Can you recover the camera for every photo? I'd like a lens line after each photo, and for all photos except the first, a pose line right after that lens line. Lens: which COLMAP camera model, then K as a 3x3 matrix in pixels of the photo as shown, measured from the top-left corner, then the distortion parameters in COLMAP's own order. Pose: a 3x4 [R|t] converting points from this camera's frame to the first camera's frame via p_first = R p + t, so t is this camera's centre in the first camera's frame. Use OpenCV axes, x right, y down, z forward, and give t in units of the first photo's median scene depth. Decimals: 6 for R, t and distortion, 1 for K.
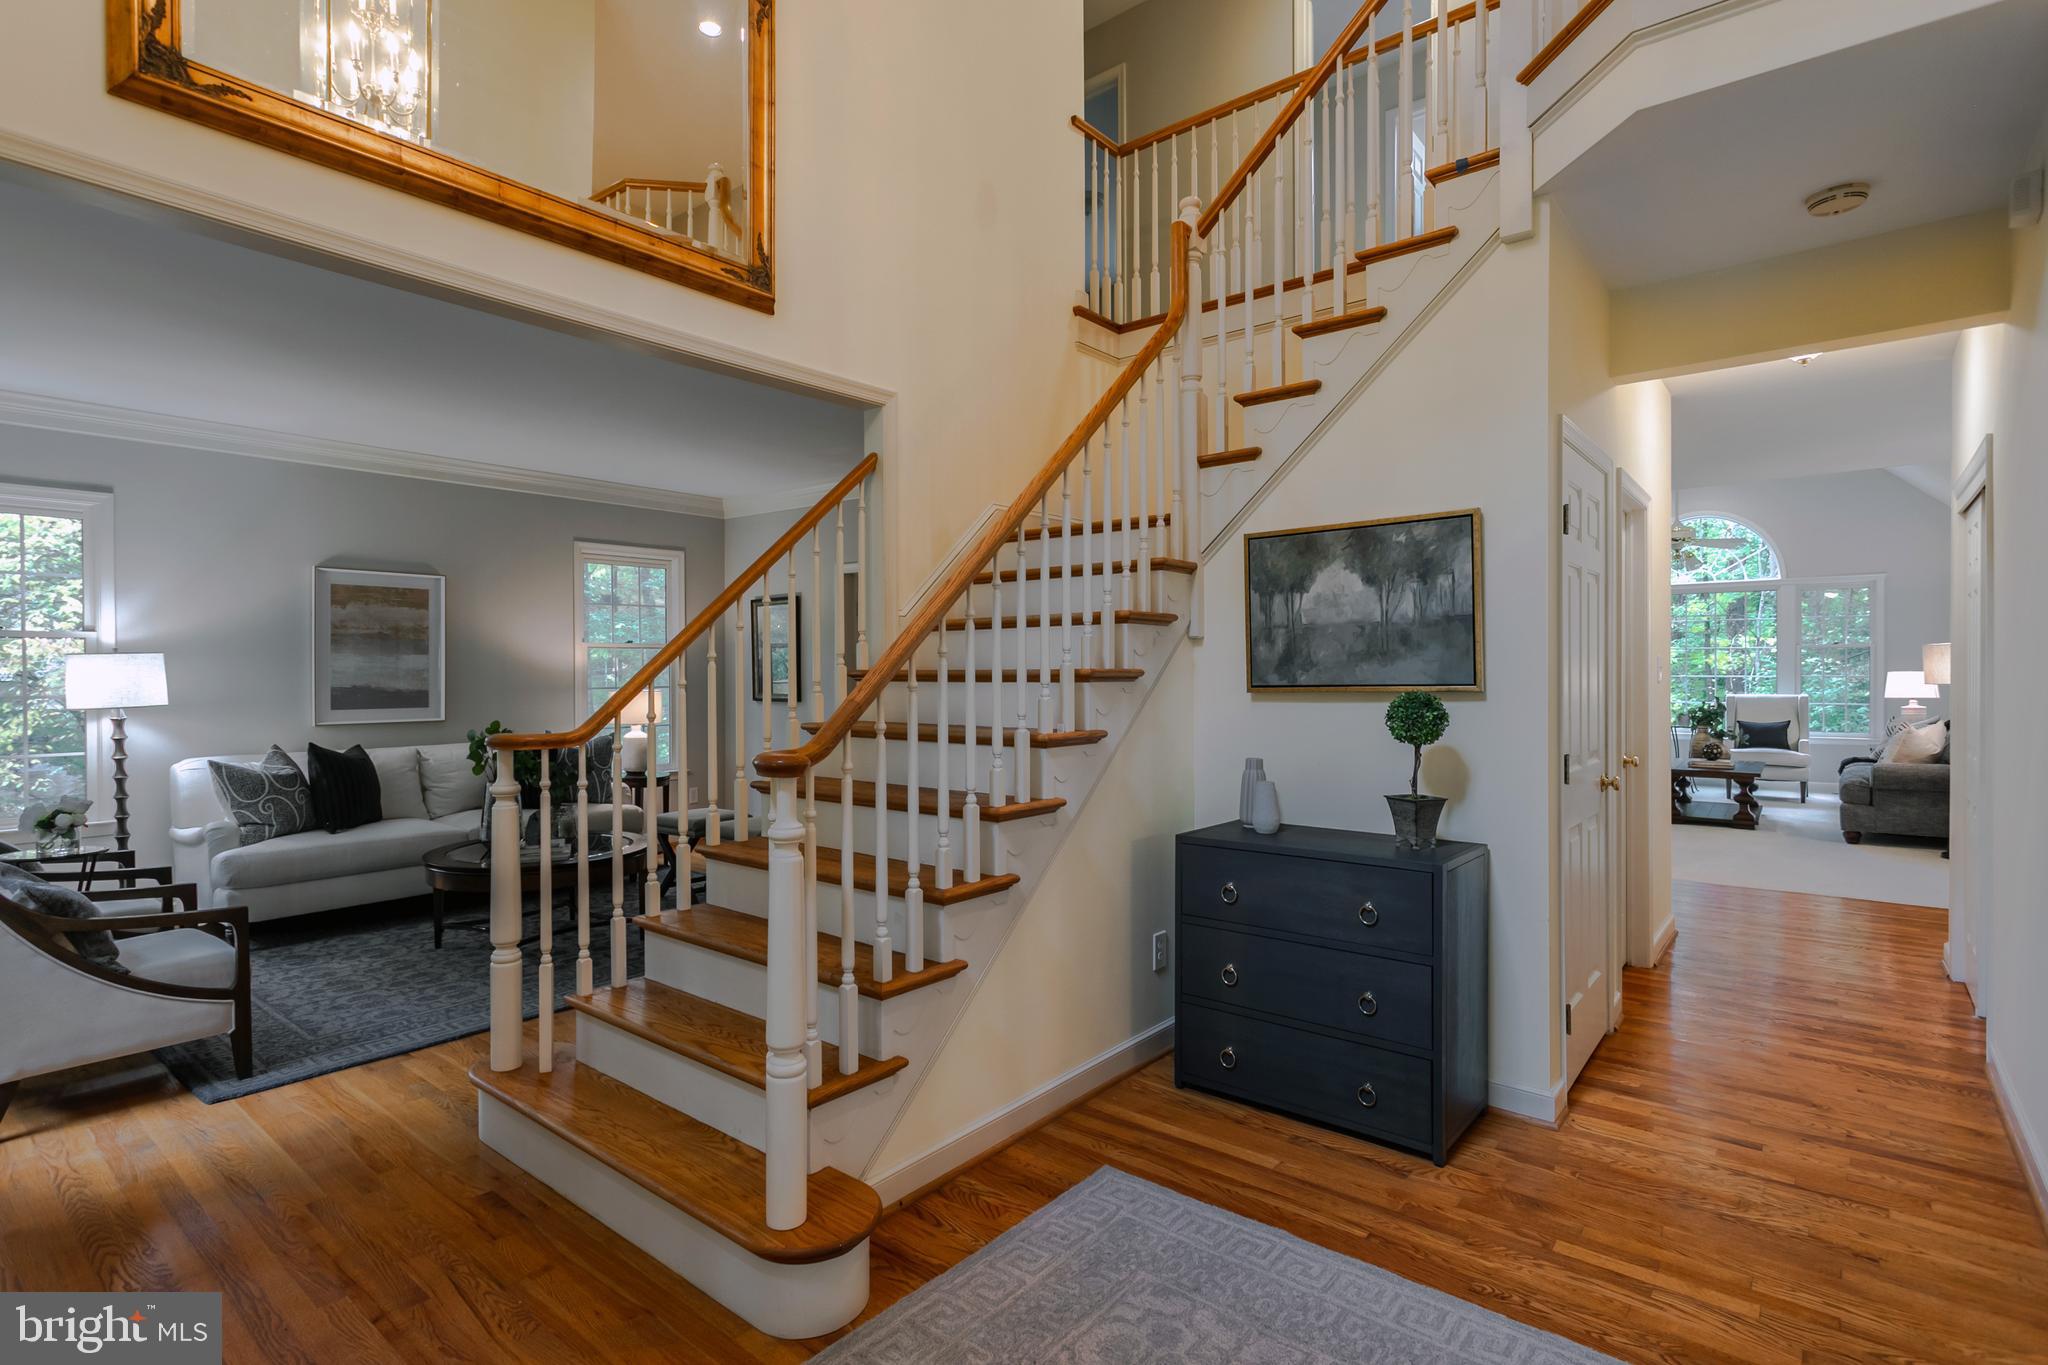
lens RADIAL K [[982.3, 0, 1032.0], [0, 982.3, 681.9], [0, 0, 1]] dist [-0.000130, 0.001064]
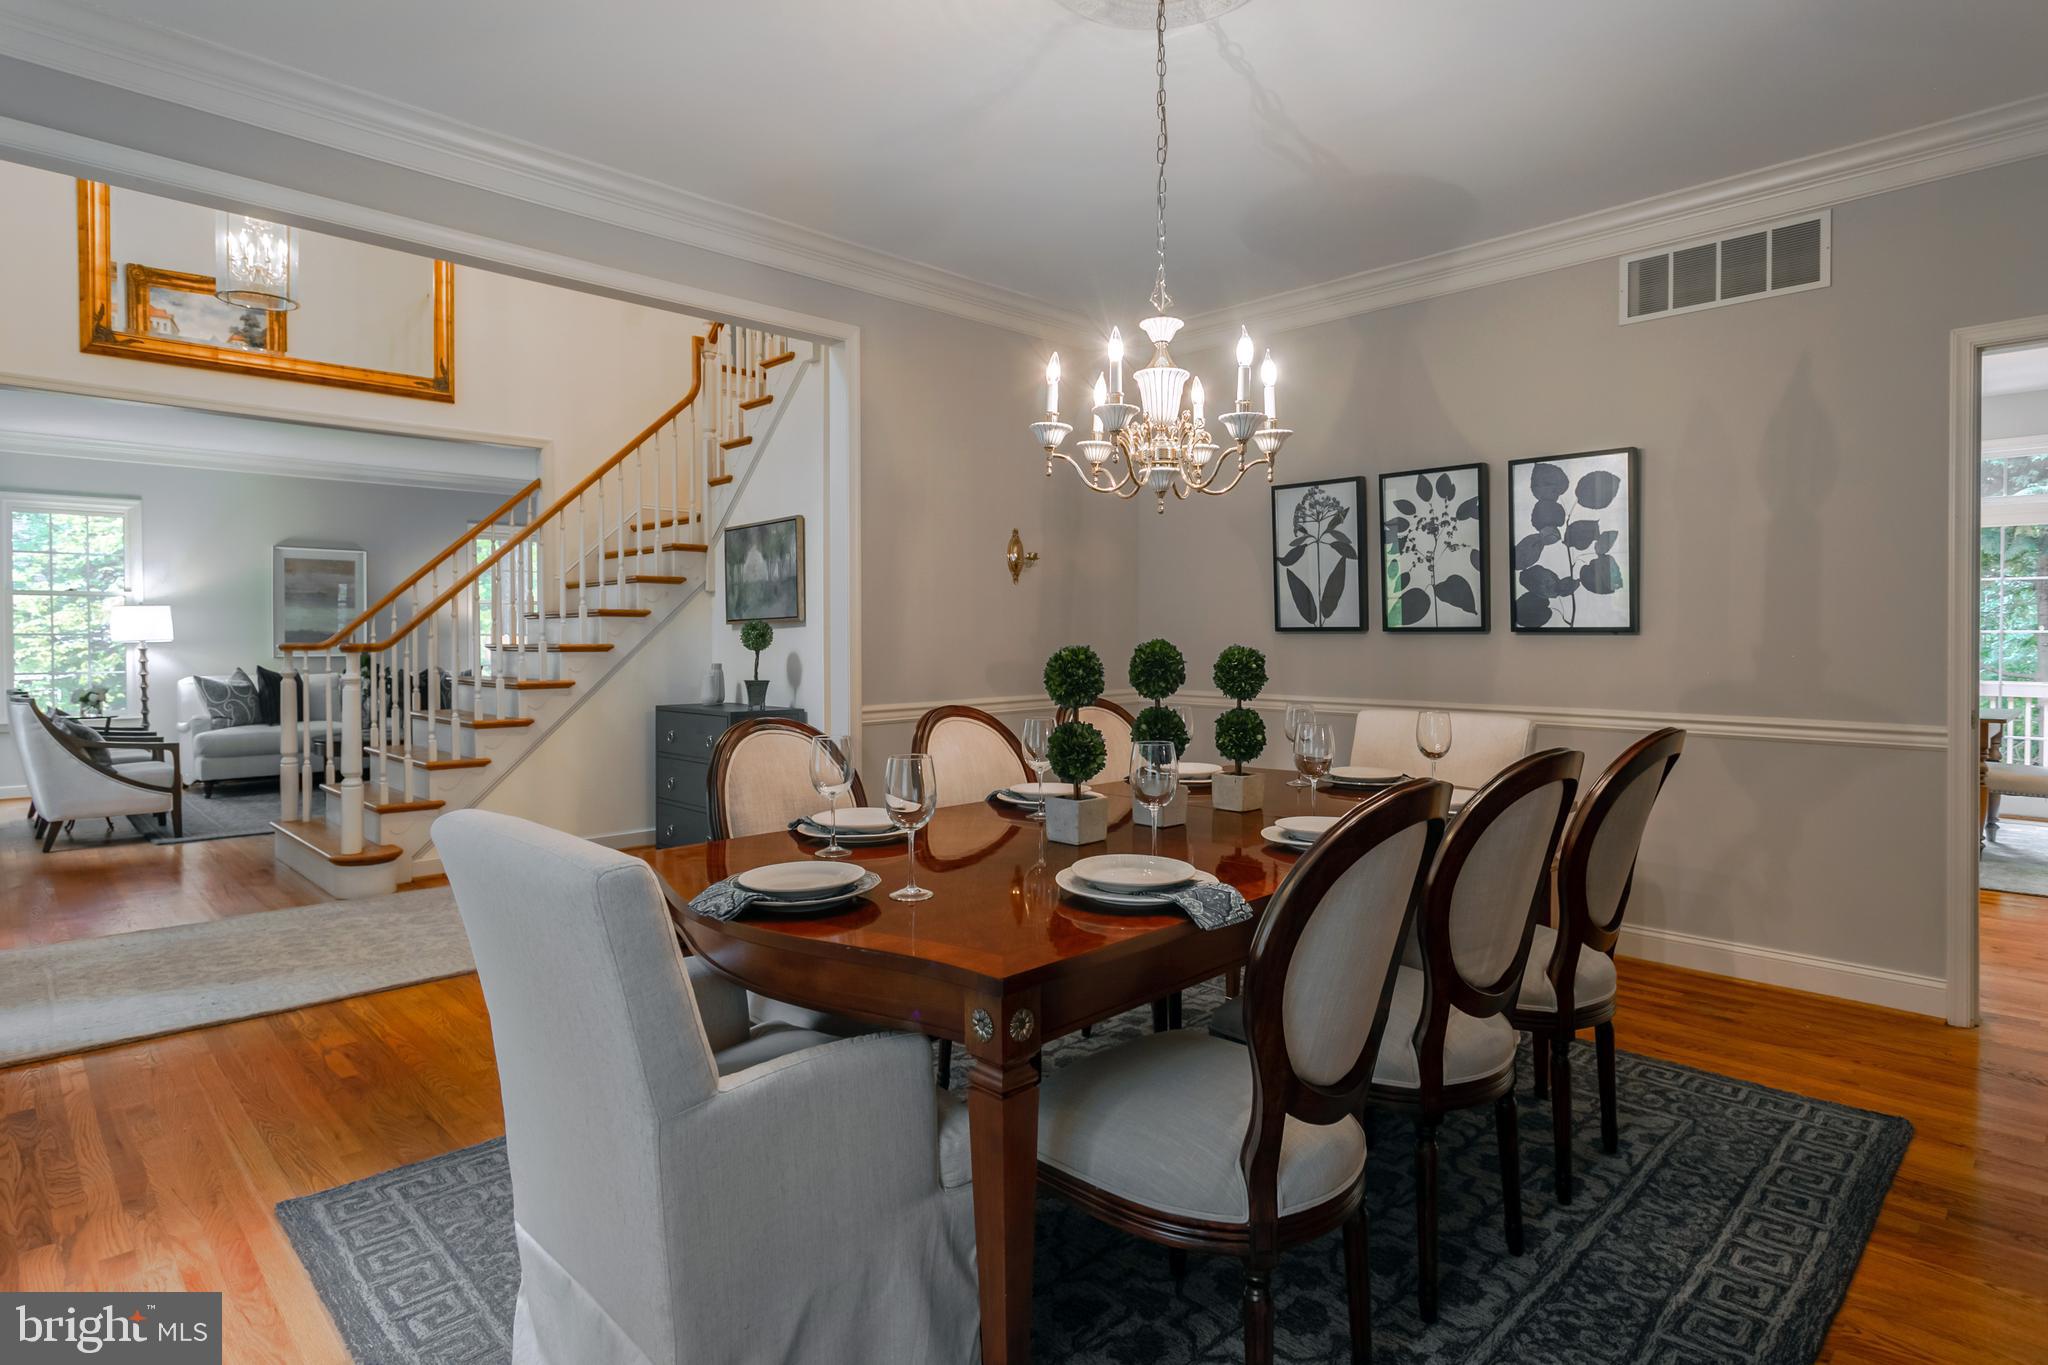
lens RADIAL K [[1103.2, 0, 1021.3], [0, 1103.2, 659.2], [0, 0, 1]] dist [-0.000442, 0.000422]
pose [[0.991323, 0.004319, -0.131380, 0.948408], [-0.003407, 0.999969, 0.007167, 0.053786], [0.131407, -0.006657, 0.991306, -0.761394]]
